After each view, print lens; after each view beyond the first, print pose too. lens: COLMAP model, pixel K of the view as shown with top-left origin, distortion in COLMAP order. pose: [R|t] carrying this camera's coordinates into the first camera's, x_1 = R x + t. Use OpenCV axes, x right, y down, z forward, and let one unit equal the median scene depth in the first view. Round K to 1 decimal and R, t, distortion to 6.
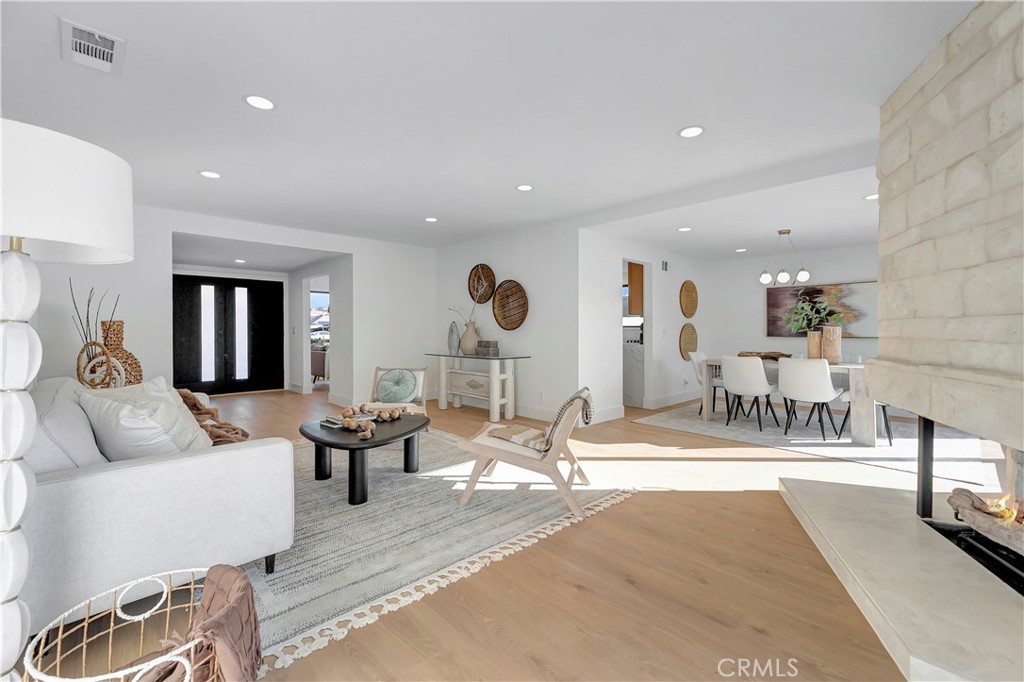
lens RADIAL K [[432.6, 0, 513.9], [0, 432.6, 337.5], [0, 0, 1]] dist [0.015436, 0.000217]
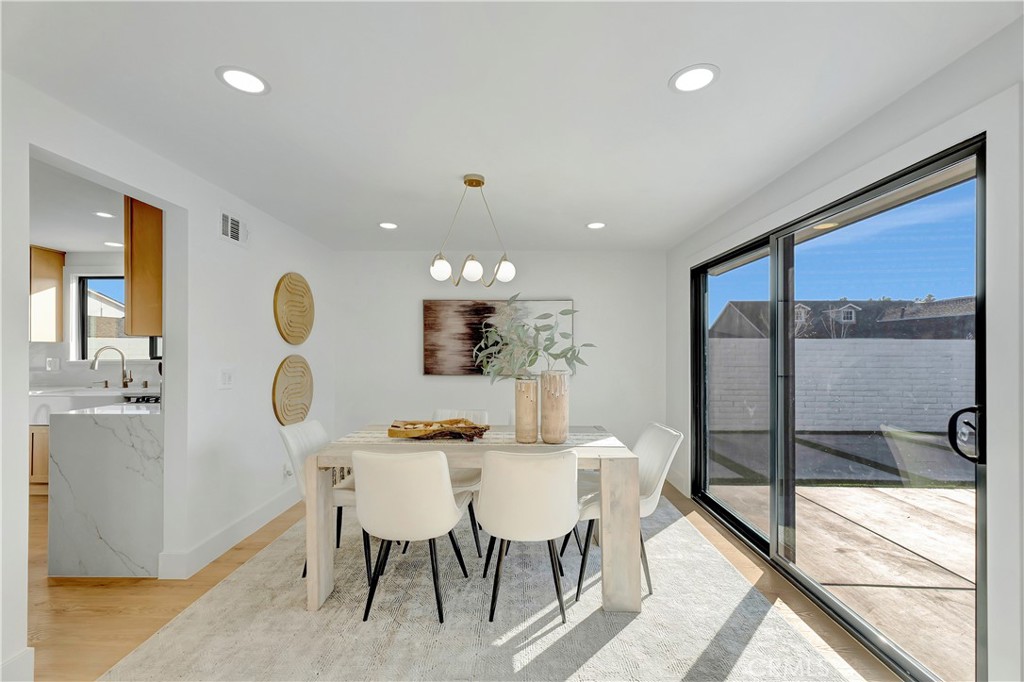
lens RADIAL K [[432.6, 0, 510.4], [0, 432.6, 348.3], [0, 0, 1]] dist [0.015436, 0.000217]
pose [[0.707726, 0.004715, 0.706472, 0.248922], [0.011062, 0.999781, -0.017755, -0.032523], [-0.706401, 0.020381, 0.707519, 0.512607]]
